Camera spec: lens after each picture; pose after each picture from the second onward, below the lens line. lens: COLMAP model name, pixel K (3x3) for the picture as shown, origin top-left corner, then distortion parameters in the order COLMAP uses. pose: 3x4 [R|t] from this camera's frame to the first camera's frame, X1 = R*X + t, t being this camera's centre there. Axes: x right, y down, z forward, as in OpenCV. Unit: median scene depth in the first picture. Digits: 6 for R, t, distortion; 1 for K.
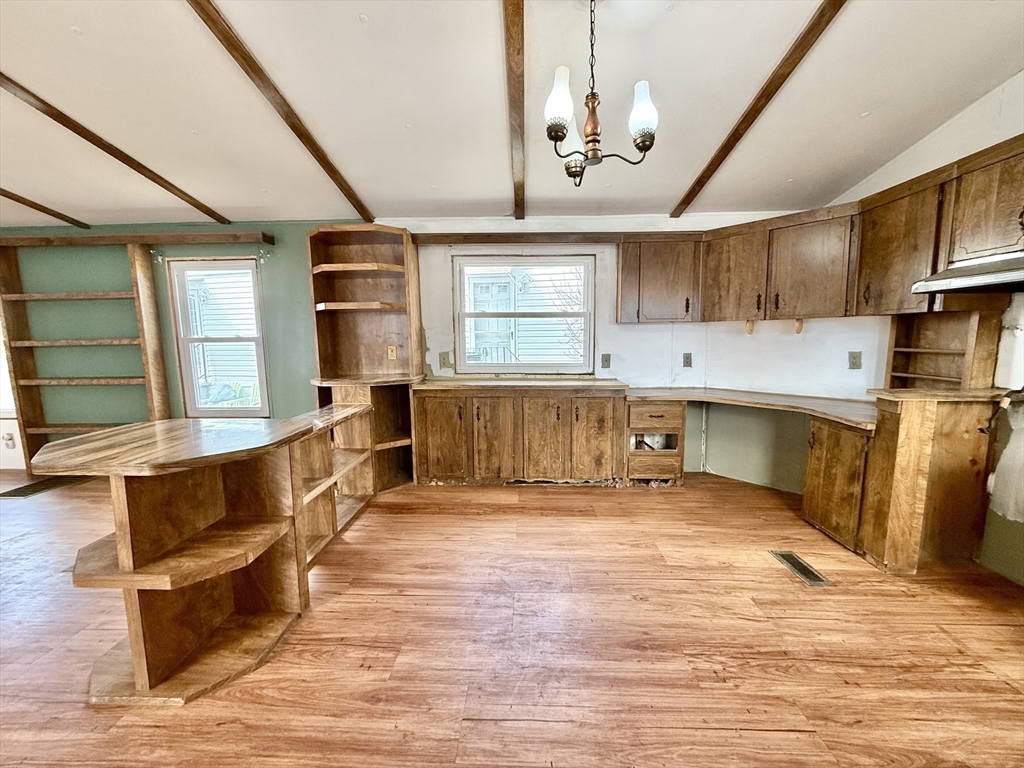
lens RADIAL K [[405.3, 0, 510.8], [0, 405.3, 383.2], [0, 0, 1]] dist [-0.000792, -0.000003]
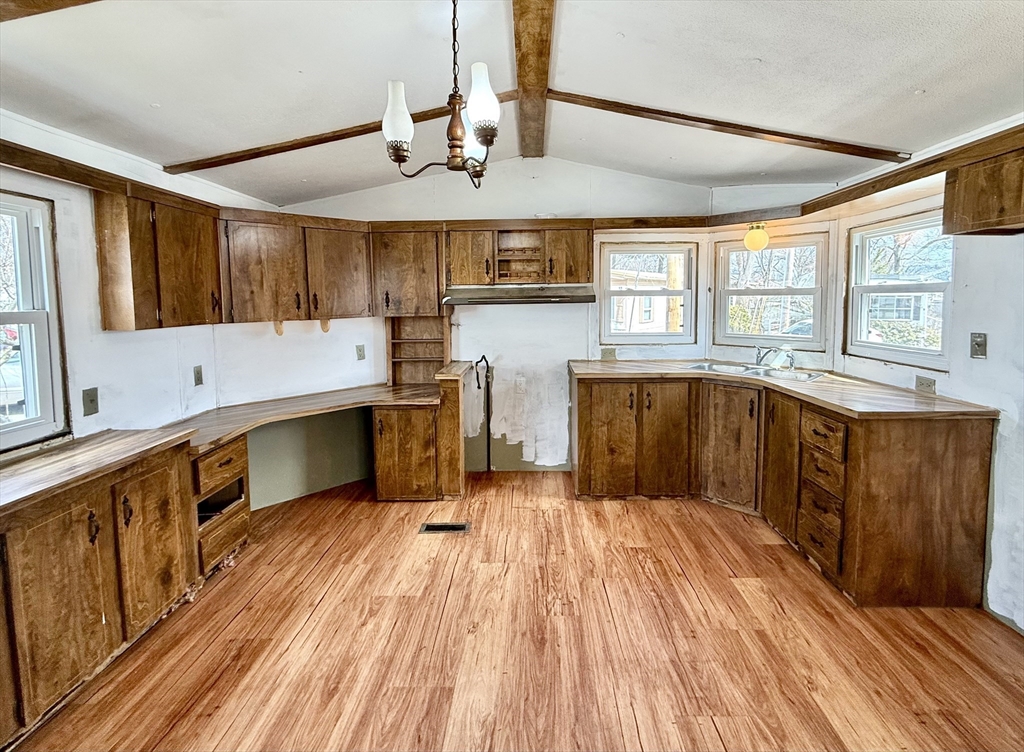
lens RADIAL K [[462.8, 0, 528.6], [0, 462.8, 327.3], [0, 0, 1]] dist [-0.000428, 0.000001]
pose [[-0.031472, -0.055166, 0.997981, -0.427211], [0.127535, 0.990092, 0.058752, -0.125912], [-0.991335, 0.129127, -0.024124, 0.472293]]
